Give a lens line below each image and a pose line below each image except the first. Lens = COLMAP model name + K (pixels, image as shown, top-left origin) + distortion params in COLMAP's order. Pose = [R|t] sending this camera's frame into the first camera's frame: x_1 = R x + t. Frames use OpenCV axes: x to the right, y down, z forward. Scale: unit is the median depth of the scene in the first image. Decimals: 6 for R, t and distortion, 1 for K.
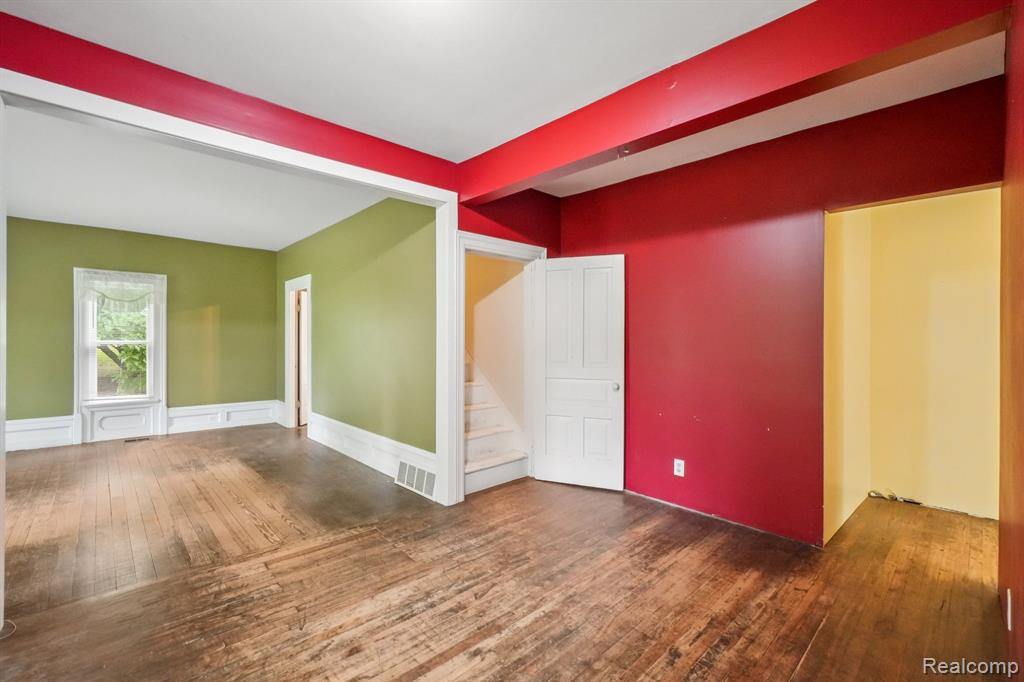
lens RADIAL K [[445.9, 0, 516.8], [0, 445.9, 343.3], [0, 0, 1]] dist [-0.006723, 0.002880]
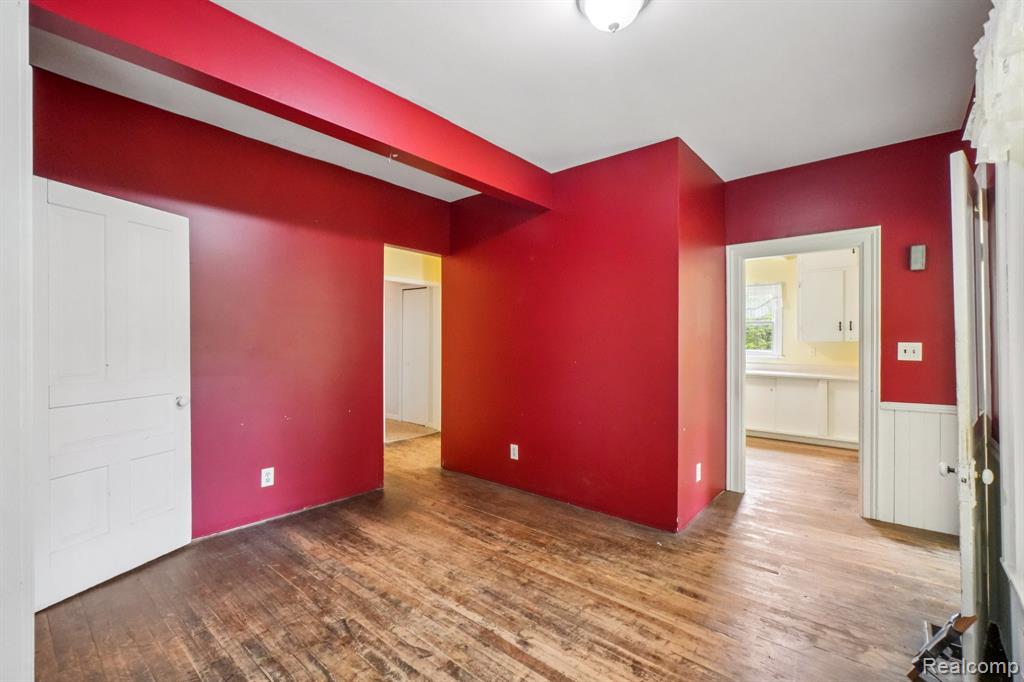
lens RADIAL K [[445.9, 0, 514.1], [0, 445.9, 335.8], [0, 0, 1]] dist [-0.006723, 0.002880]
pose [[-0.110272, 0.001443, 0.993900, -0.603649], [0.000618, 0.999999, -0.001383, -0.006144], [-0.993901, 0.000462, -0.110273, 0.617509]]
